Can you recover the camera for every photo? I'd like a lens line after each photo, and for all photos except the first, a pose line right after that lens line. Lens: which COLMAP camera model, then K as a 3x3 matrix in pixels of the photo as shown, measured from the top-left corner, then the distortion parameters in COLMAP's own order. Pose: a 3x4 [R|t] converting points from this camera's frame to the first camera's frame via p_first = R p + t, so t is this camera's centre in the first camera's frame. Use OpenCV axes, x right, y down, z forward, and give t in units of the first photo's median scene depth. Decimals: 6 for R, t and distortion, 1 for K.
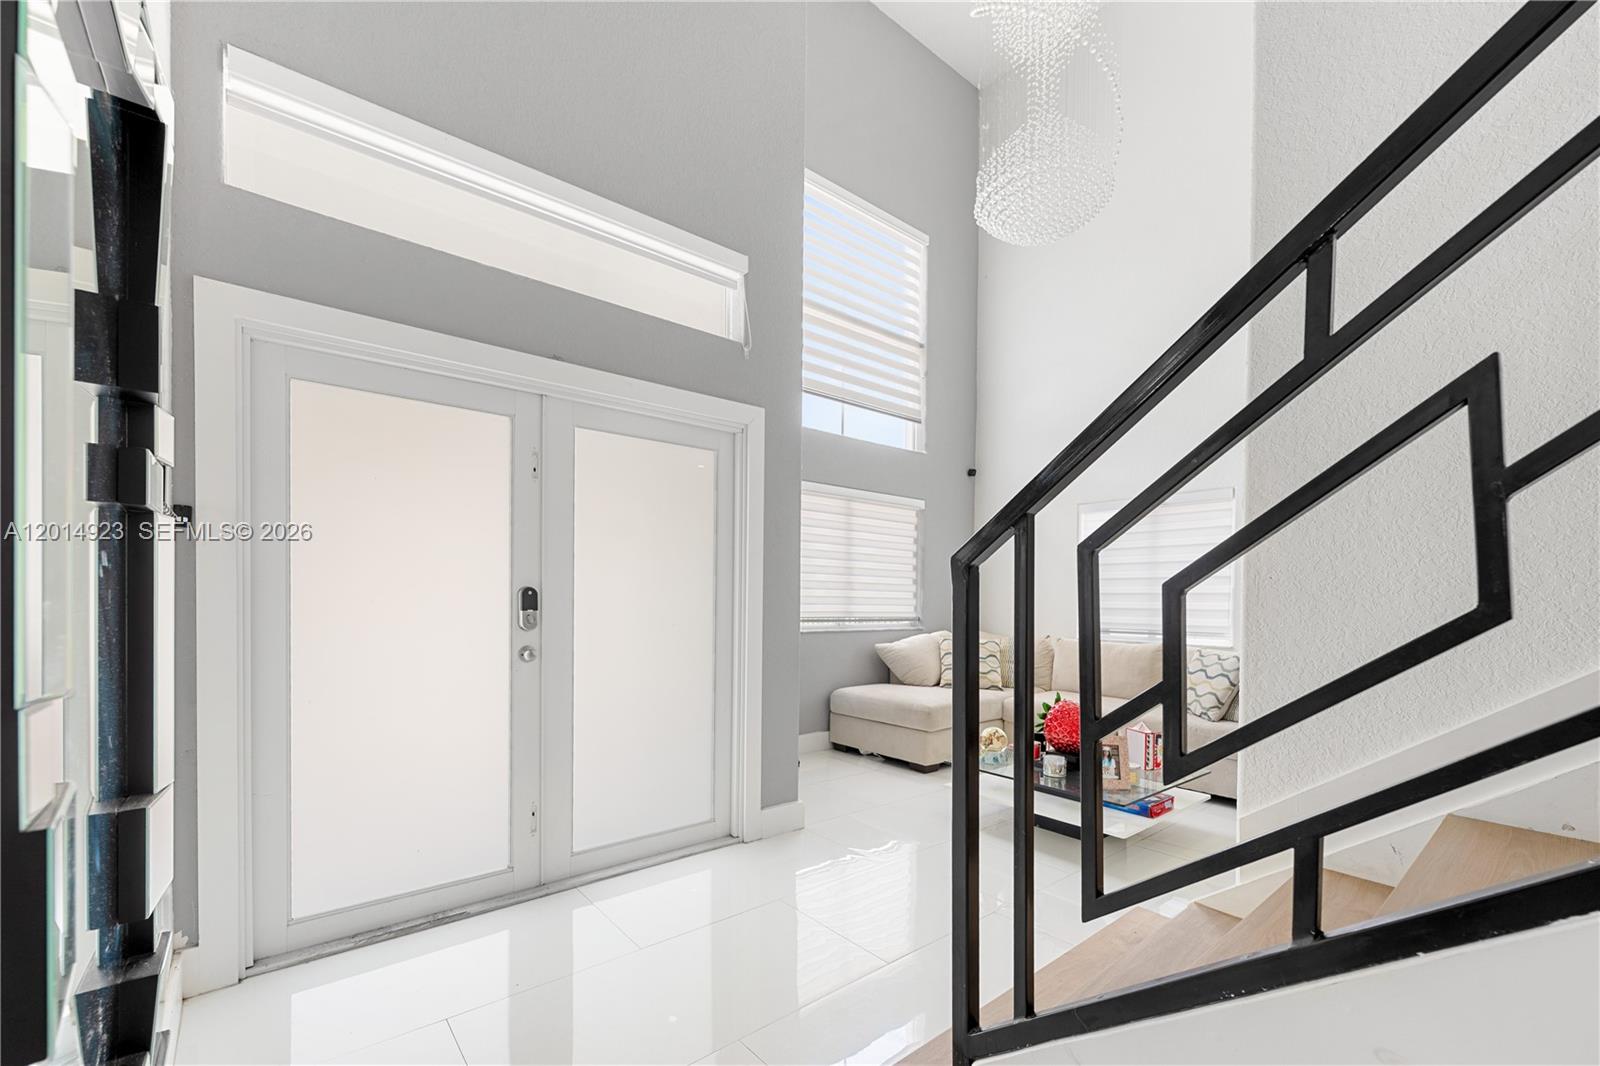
lens RADIAL K [[631.2, 0, 791.0], [0, 631.2, 599.8], [0, 0, 1]] dist [0.000854, 0.000419]
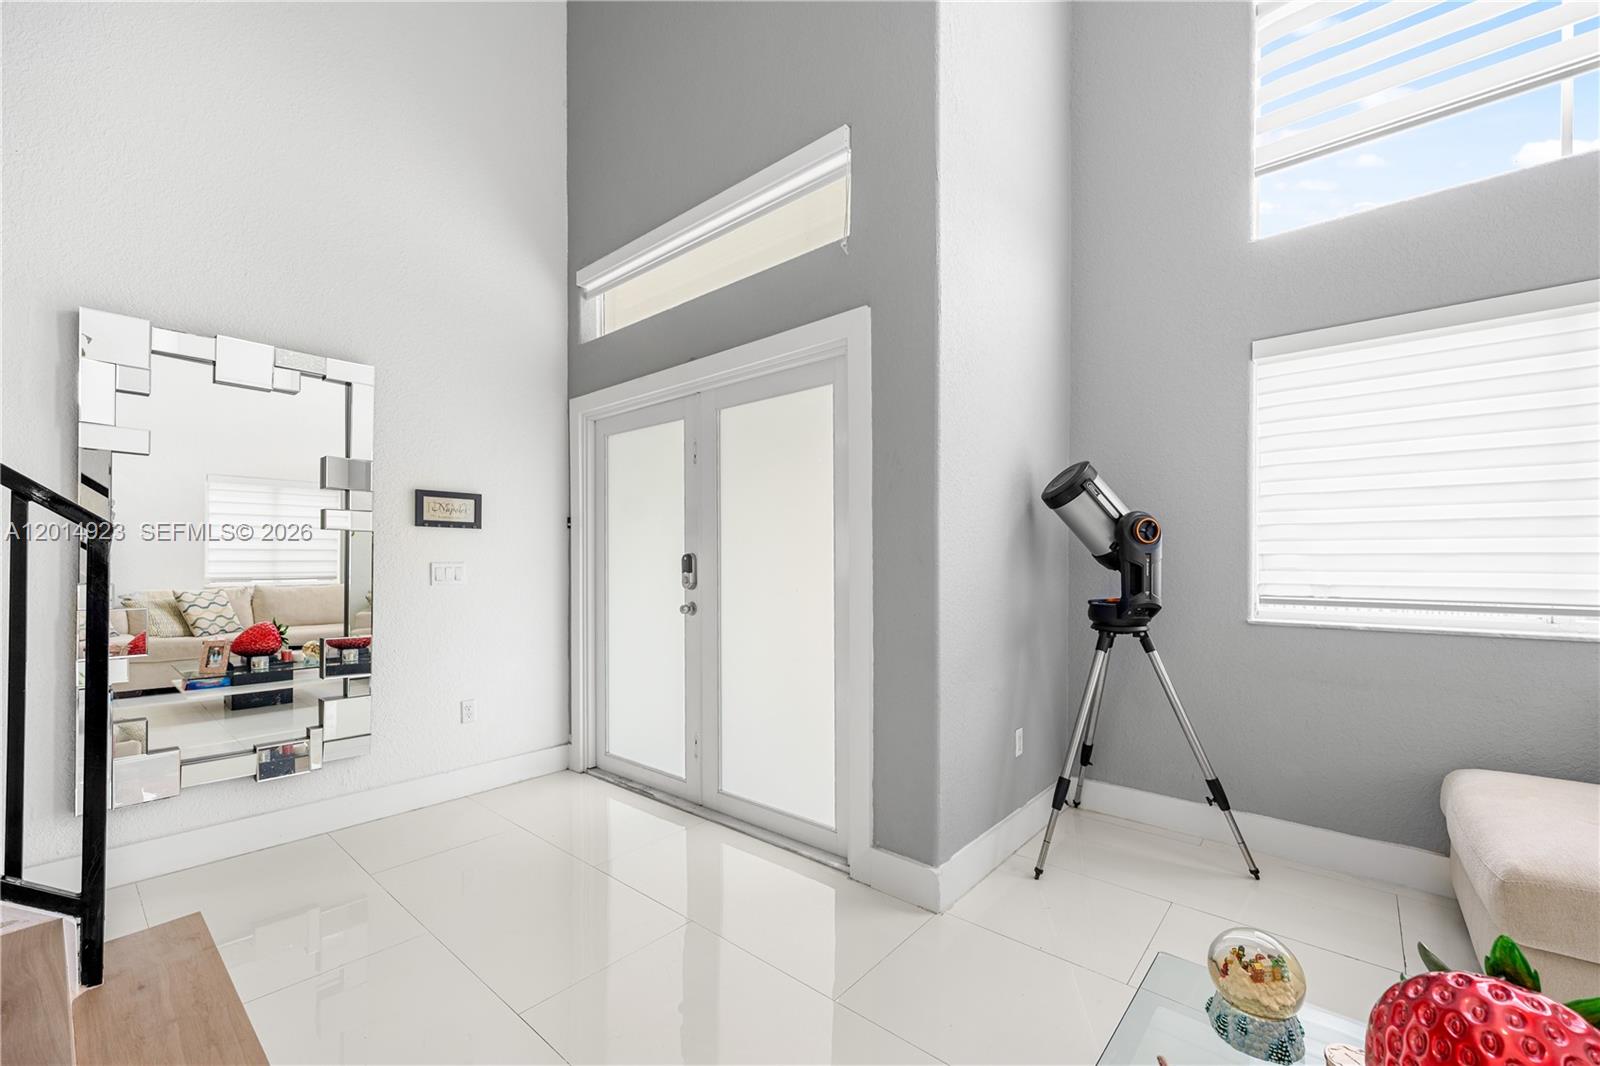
lens RADIAL K [[631.2, 0, 831.6], [0, 631.2, 558.2], [0, 0, 1]] dist [0.000854, 0.000419]
pose [[0.216265, -0.023004, -0.976064, 0.410217], [0.000036, 0.999723, -0.023554, 0.008710], [0.976335, 0.005059, 0.216206, 0.491107]]
